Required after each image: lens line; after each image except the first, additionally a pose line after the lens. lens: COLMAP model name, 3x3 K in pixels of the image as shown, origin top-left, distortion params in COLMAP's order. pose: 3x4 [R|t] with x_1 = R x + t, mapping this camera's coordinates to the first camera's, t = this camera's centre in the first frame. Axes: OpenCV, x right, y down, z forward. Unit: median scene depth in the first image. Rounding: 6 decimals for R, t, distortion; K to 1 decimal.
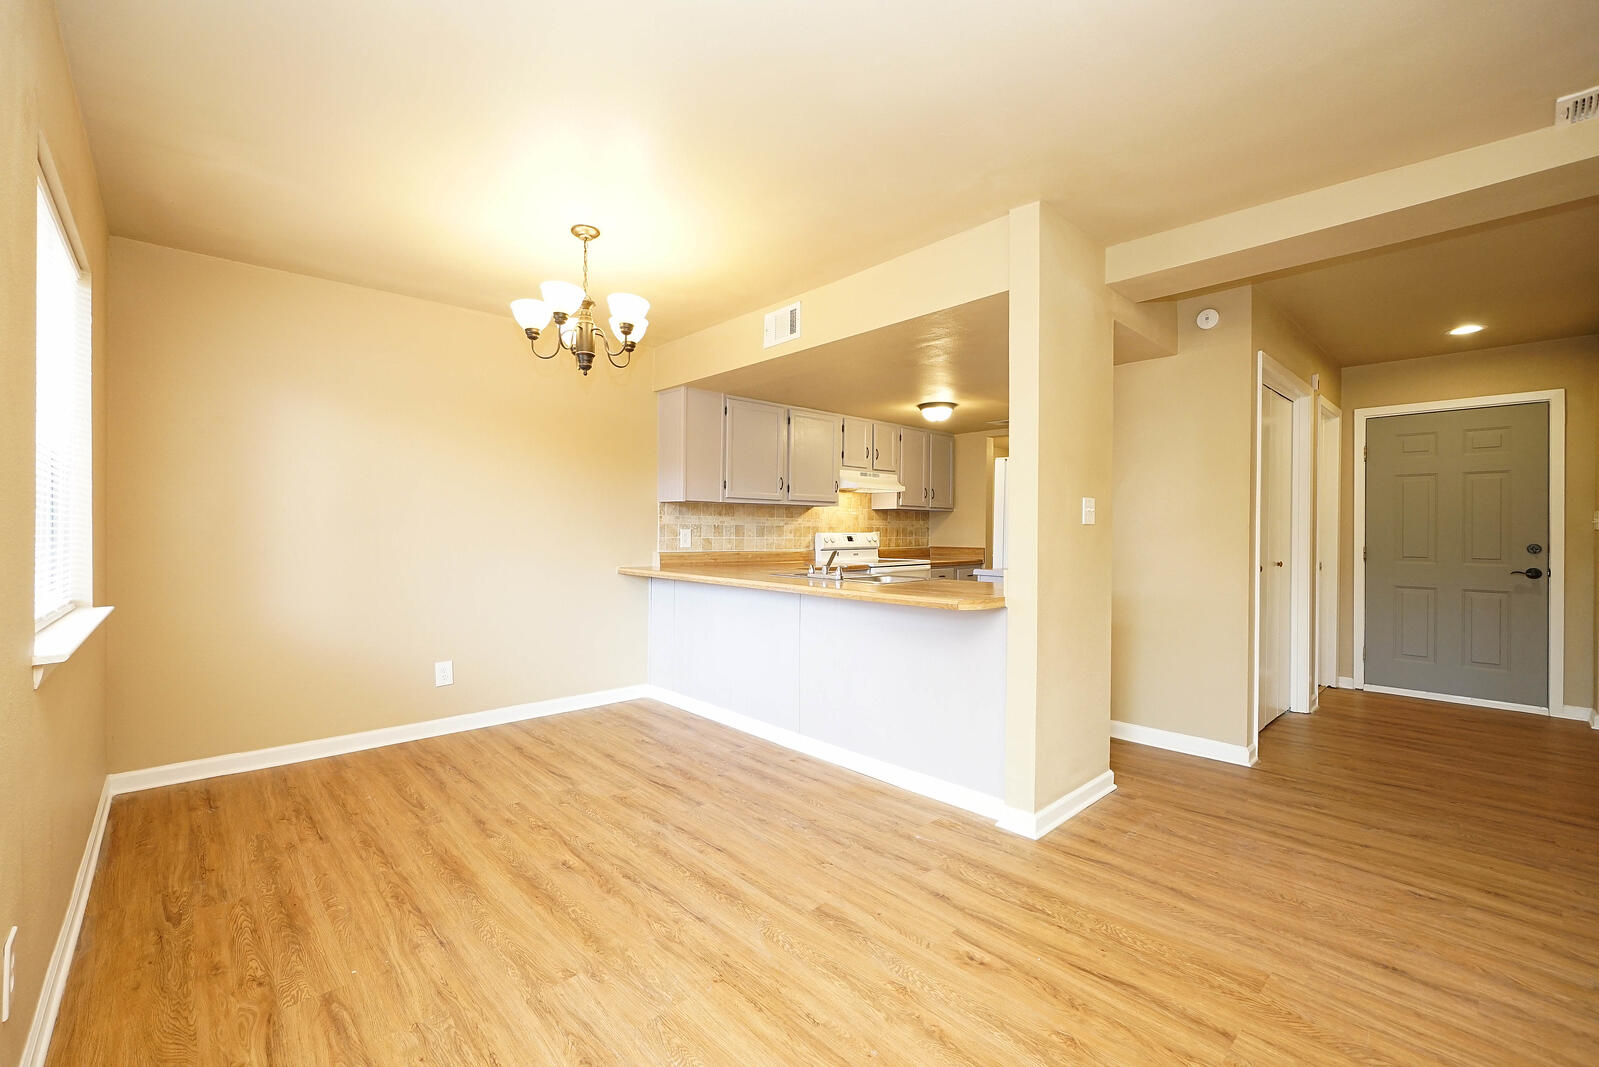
lens RADIAL K [[665.6, 0, 781.7], [0, 665.6, 530.1], [0, 0, 1]] dist [-0.016942, 0.005960]
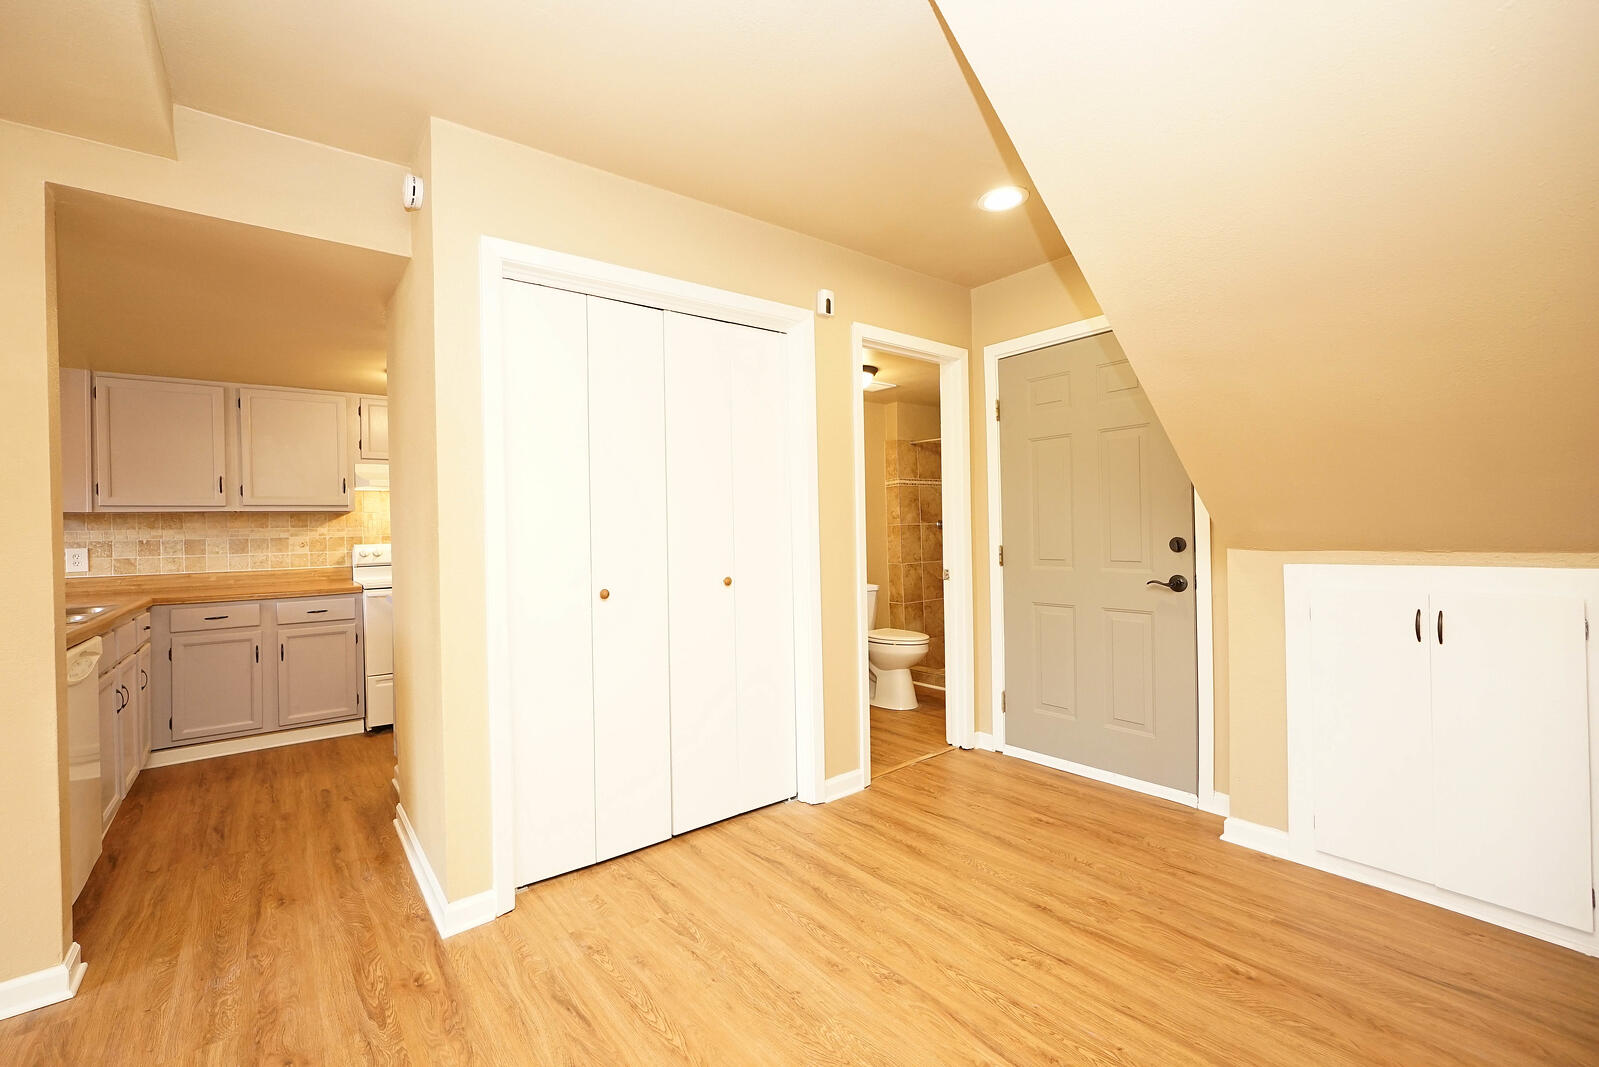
lens RADIAL K [[665.6, 0, 781.7], [0, 665.6, 530.1], [0, 0, 1]] dist [-0.016942, 0.005960]
pose [[0.996505, -0.030701, -0.077682, 0.813367], [0.030771, 0.999526, -0.000292, 0.003157], [0.077654, -0.002099, 0.996978, 0.333126]]
